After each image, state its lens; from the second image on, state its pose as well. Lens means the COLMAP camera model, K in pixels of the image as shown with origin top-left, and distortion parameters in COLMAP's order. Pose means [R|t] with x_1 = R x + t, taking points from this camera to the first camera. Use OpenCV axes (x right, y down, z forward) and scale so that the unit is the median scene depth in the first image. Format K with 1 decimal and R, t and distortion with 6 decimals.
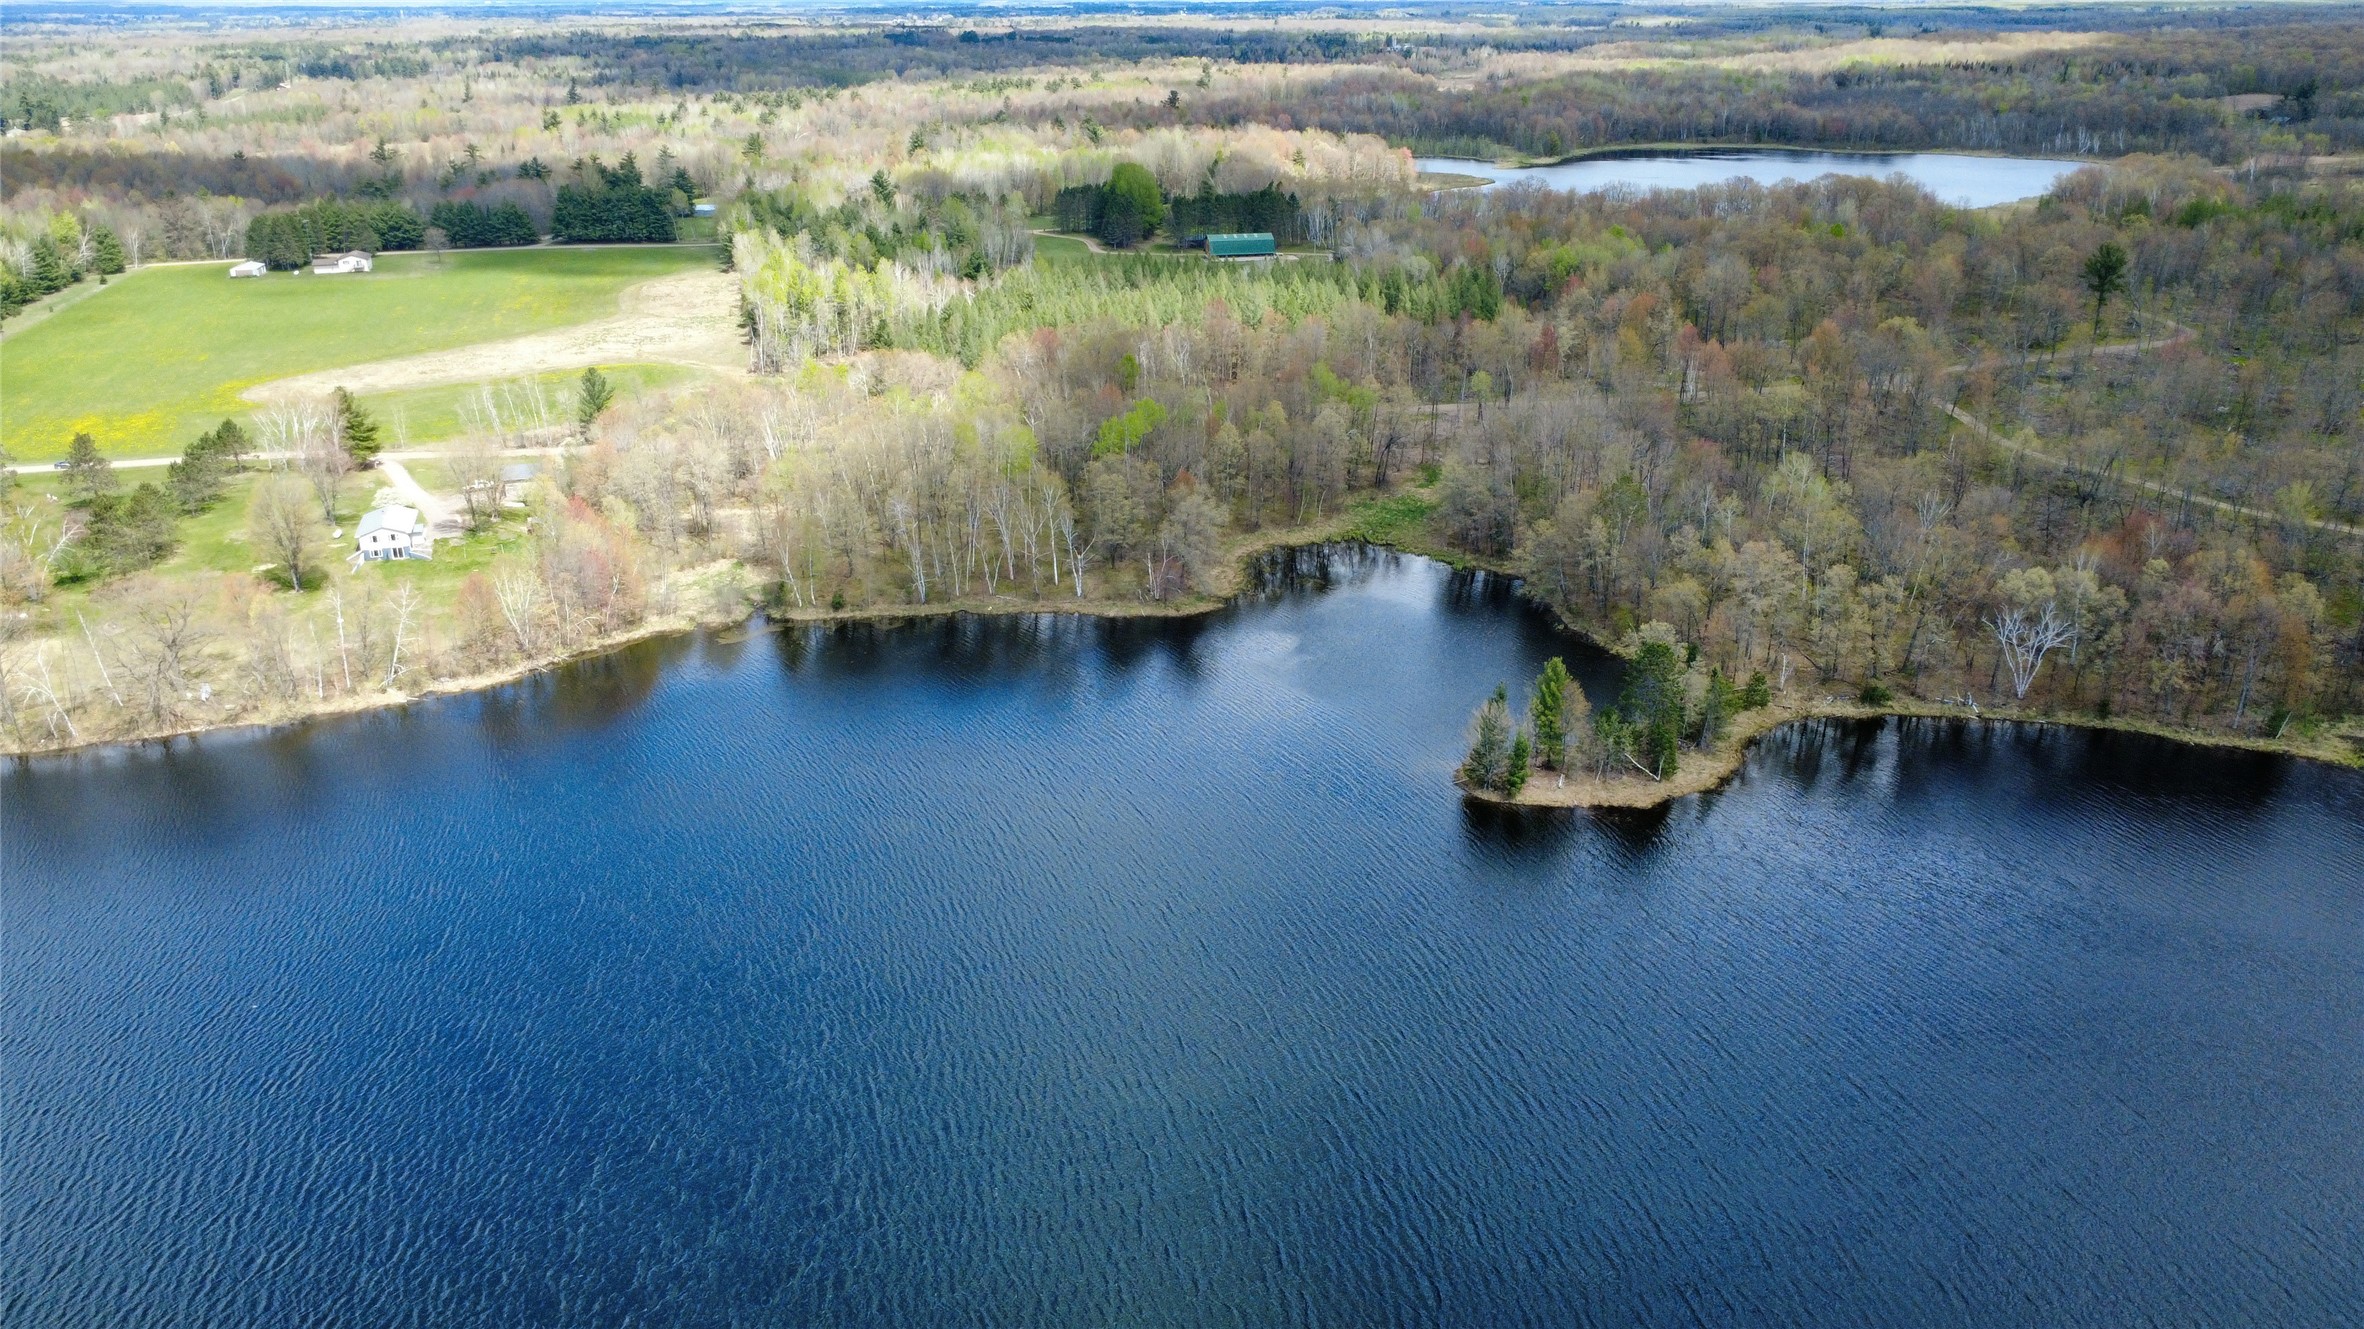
lens RADIAL K [[1721.0, 0, 1168.9], [0, 1721.0, 665.4], [0, 0, 1]] dist [-0.000882, 0.001597]
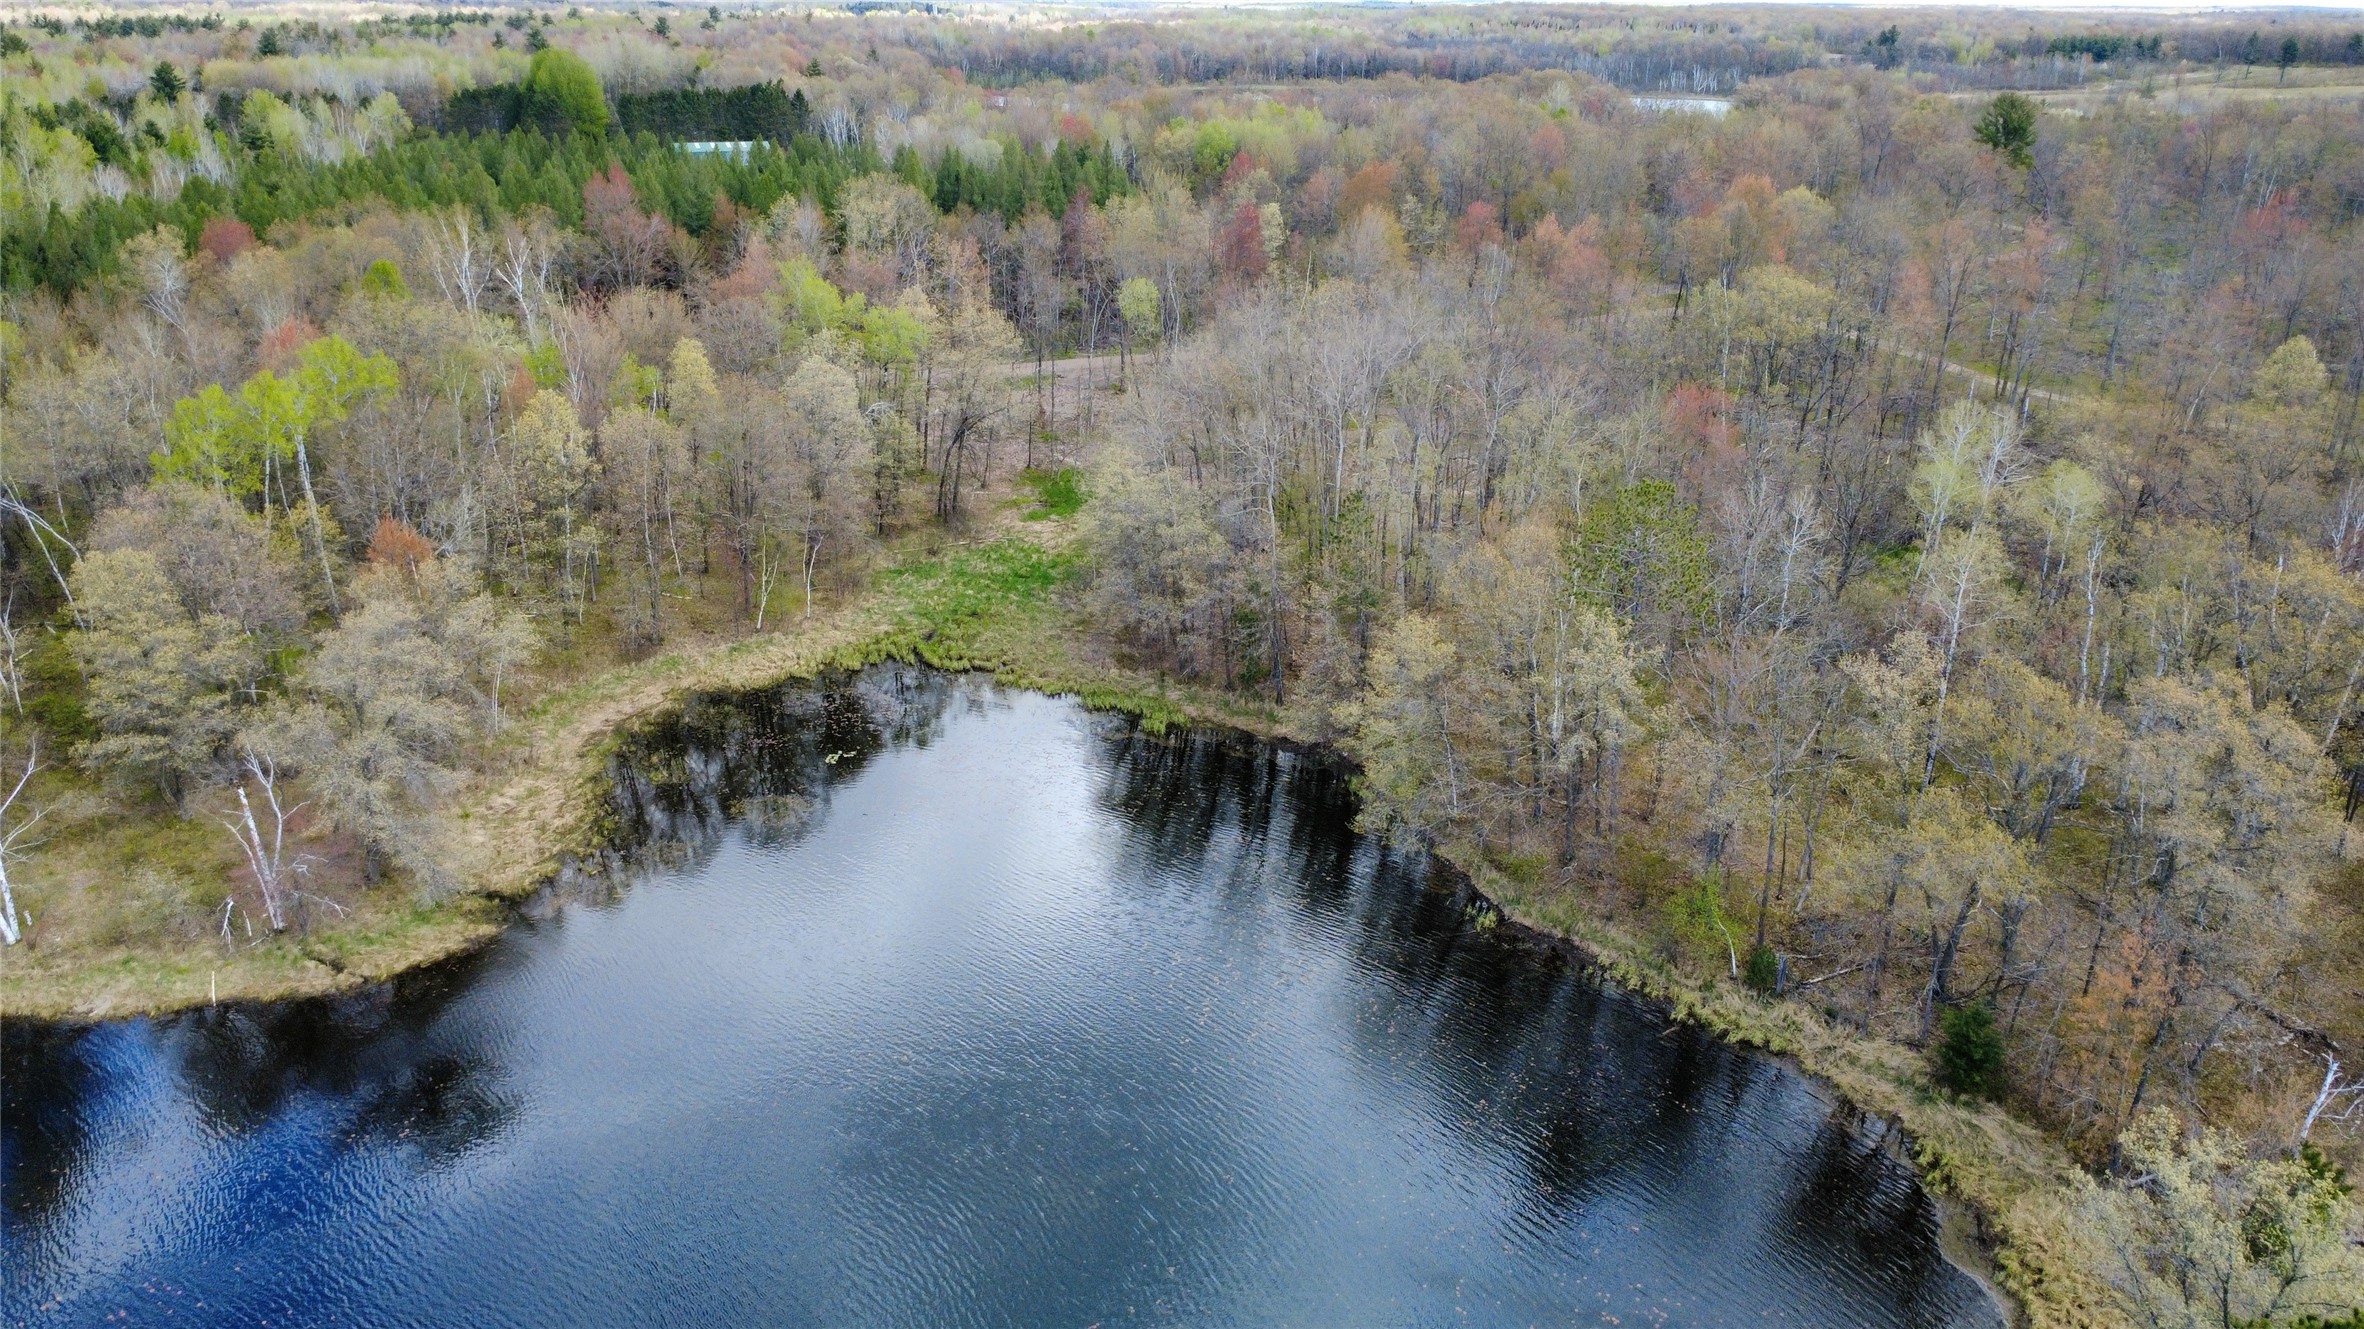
lens RADIAL K [[1721.0, 0, 1174.4], [0, 1721.0, 660.6], [0, 0, 1]] dist [-0.000882, 0.001597]
pose [[0.968327, -0.069746, 0.239748, 0.068832], [0.070991, 0.997471, 0.003451, -0.065501], [-0.239382, 0.013679, 0.970829, 0.542712]]
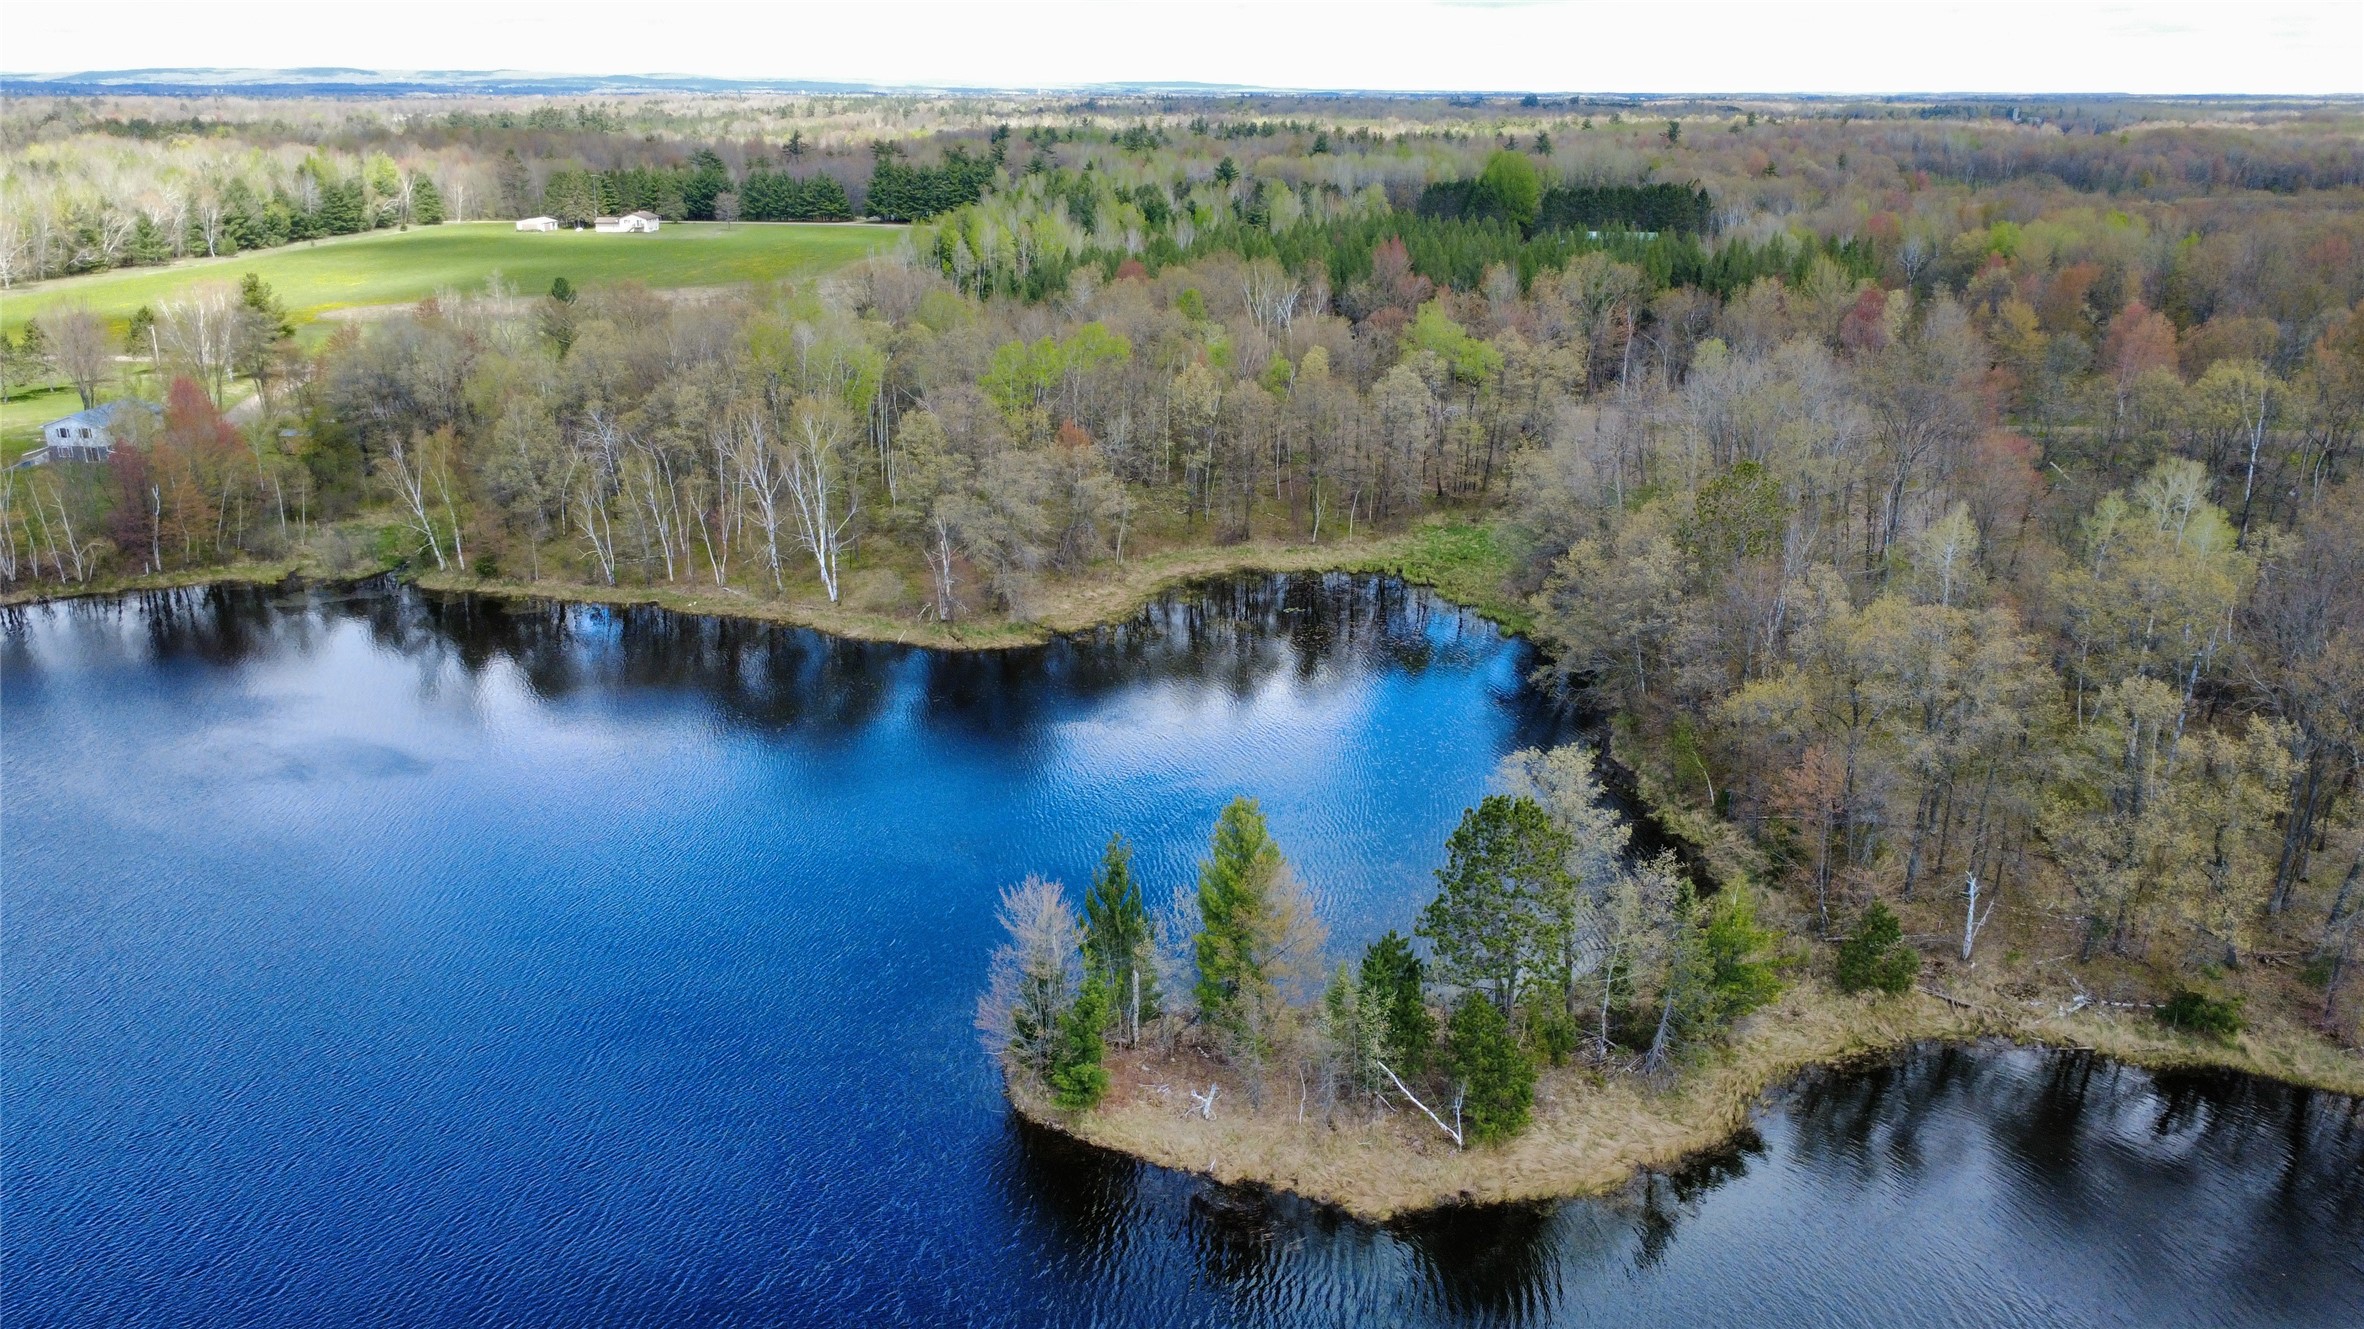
lens RADIAL K [[1721.0, 0, 1174.3], [0, 1721.0, 645.4], [0, 0, 1]] dist [-0.000882, 0.001597]
pose [[0.942360, 0.114233, -0.314497, 0.216855], [-0.133435, 0.990244, -0.040145, -0.013482], [0.306843, 0.079796, 0.948409, 0.389390]]
